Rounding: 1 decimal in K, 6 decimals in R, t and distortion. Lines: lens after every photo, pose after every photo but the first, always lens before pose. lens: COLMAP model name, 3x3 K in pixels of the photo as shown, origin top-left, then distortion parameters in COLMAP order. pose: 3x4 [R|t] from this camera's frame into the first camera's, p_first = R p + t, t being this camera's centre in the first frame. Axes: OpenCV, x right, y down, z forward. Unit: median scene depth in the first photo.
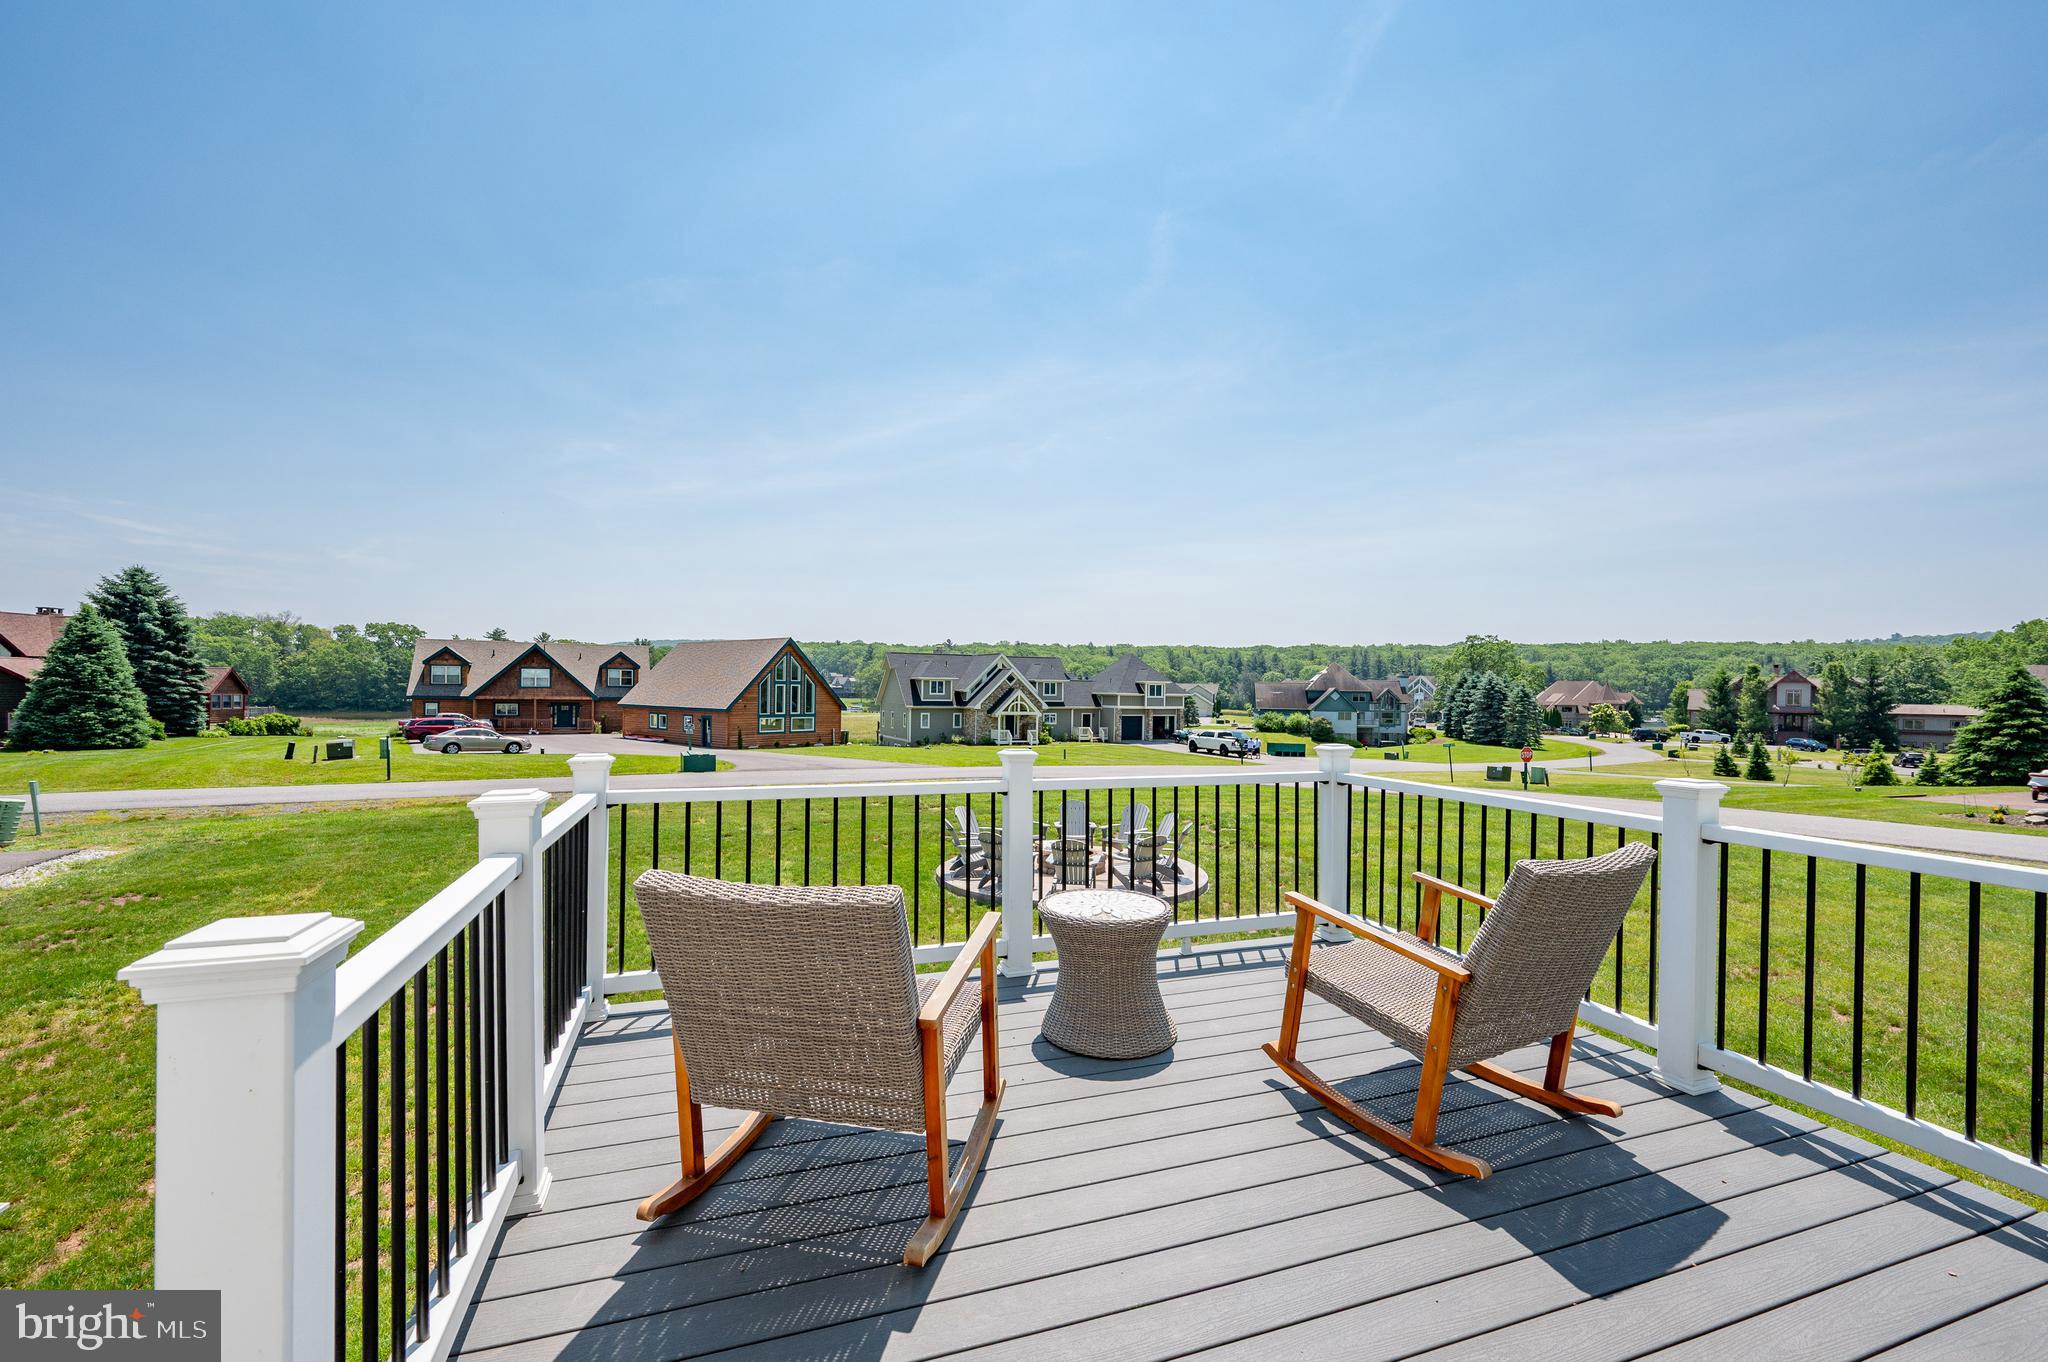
lens RADIAL K [[839.3, 0, 1025.2], [0, 839.3, 688.1], [0, 0, 1]] dist [0.000552, -0.000241]
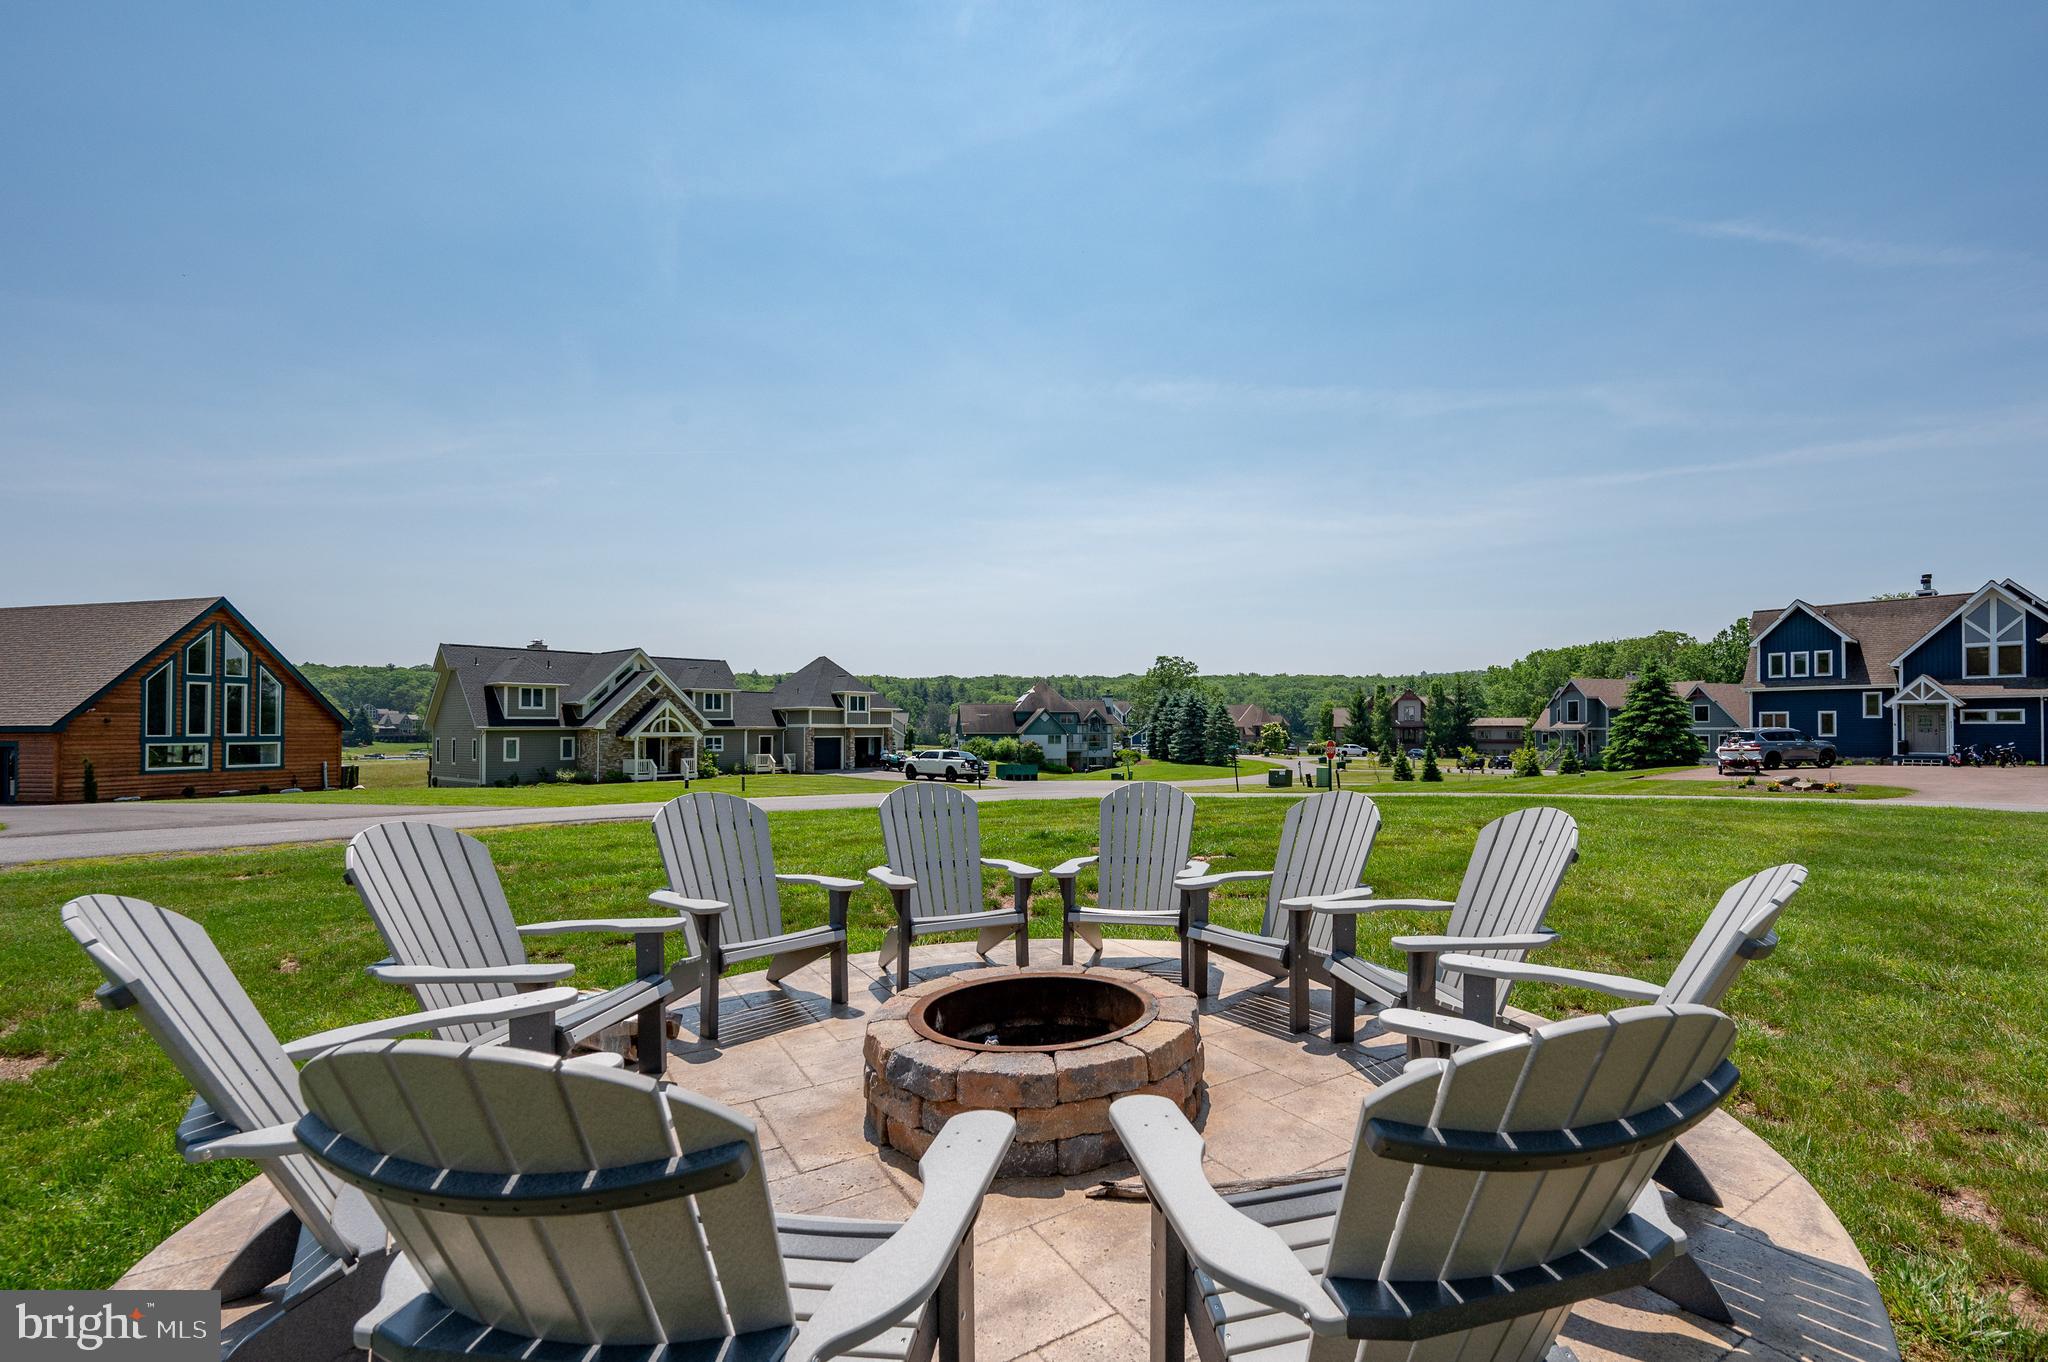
lens RADIAL K [[839.3, 0, 1017.7], [0, 839.3, 693.7], [0, 0, 1]] dist [0.000552, -0.000241]
pose [[0.922656, -0.007769, 0.385547, -0.006839], [0.029541, 0.998283, -0.050579, 0.036363], [-0.384492, 0.058057, 0.921301, 0.223292]]
